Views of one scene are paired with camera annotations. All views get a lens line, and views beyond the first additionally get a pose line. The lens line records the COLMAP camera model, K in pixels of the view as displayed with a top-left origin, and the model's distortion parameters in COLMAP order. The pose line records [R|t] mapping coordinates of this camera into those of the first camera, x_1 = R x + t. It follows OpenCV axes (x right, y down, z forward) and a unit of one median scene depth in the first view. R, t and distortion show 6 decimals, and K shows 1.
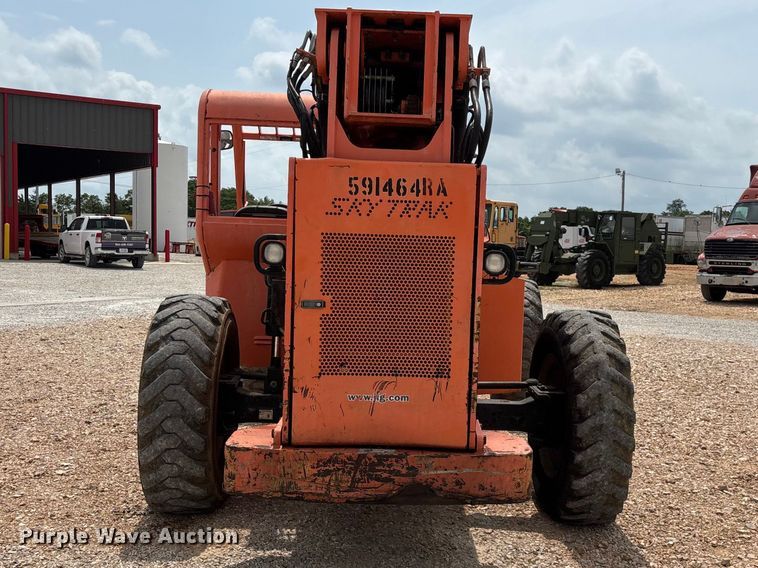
lens RADIAL K [[911.7, 0, 315.6], [0, 911.7, 291.4], [0, 0, 1]] dist [0.135663, 0.000000]
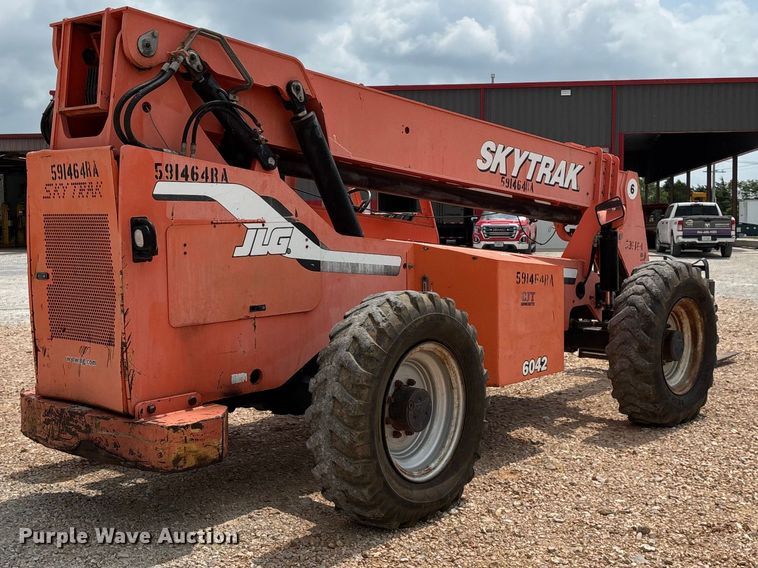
lens RADIAL K [[911.7, 0, 370.9], [0, 911.7, 268.0], [0, 0, 1]] dist [0.135663, 0.000000]
pose [[0.729605, 0.003107, -0.683862, 0.962802], [-0.014980, 0.999822, -0.011440, 0.009926], [0.683705, 0.018591, 0.729522, 0.363988]]
